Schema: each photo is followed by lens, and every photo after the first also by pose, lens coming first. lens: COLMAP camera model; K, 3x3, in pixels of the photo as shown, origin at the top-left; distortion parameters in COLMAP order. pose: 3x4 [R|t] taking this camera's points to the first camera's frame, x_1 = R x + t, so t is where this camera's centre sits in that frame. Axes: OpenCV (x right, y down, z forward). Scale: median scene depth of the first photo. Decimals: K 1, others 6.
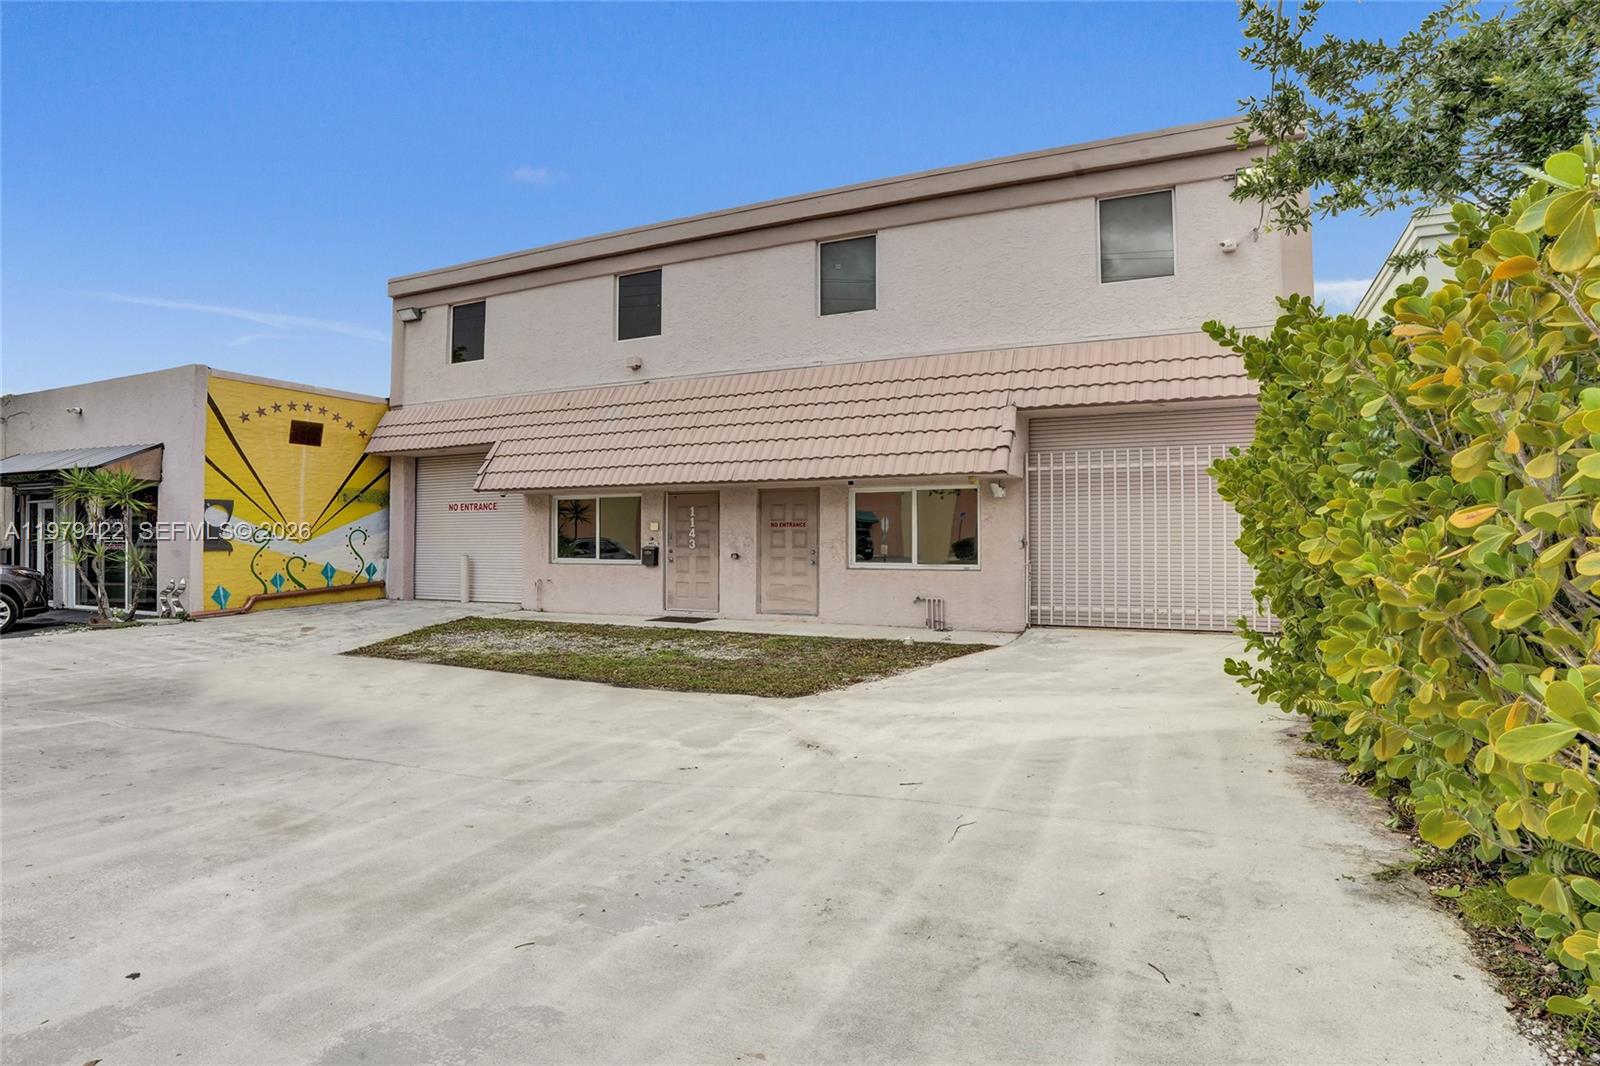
lens RADIAL K [[889.0, 0, 771.0], [0, 889.0, 521.3], [0, 0, 1]] dist [-0.078840, 0.028012]
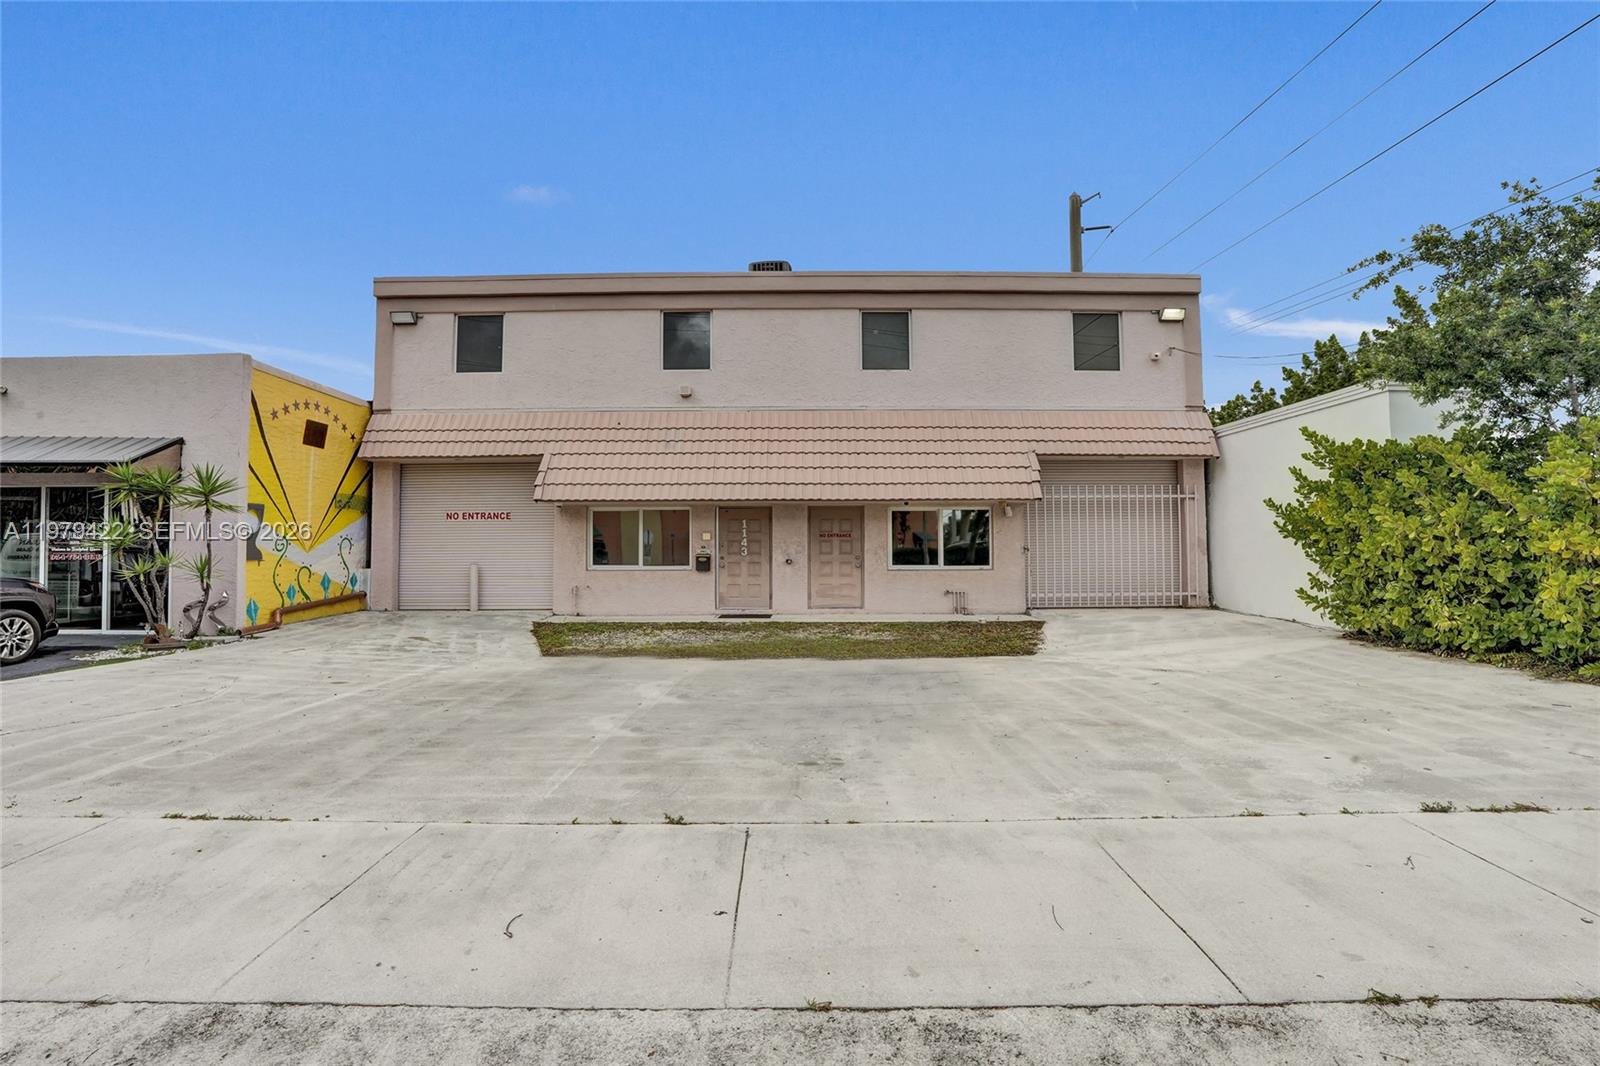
lens RADIAL K [[889.0, 0, 771.0], [0, 889.0, 521.3], [0, 0, 1]] dist [-0.078840, 0.028012]
pose [[0.893618, 0.014424, 0.448596, -0.576429], [-0.006634, 0.999799, -0.018933, 0.007480], [-0.448779, 0.013943, 0.893534, -0.060122]]
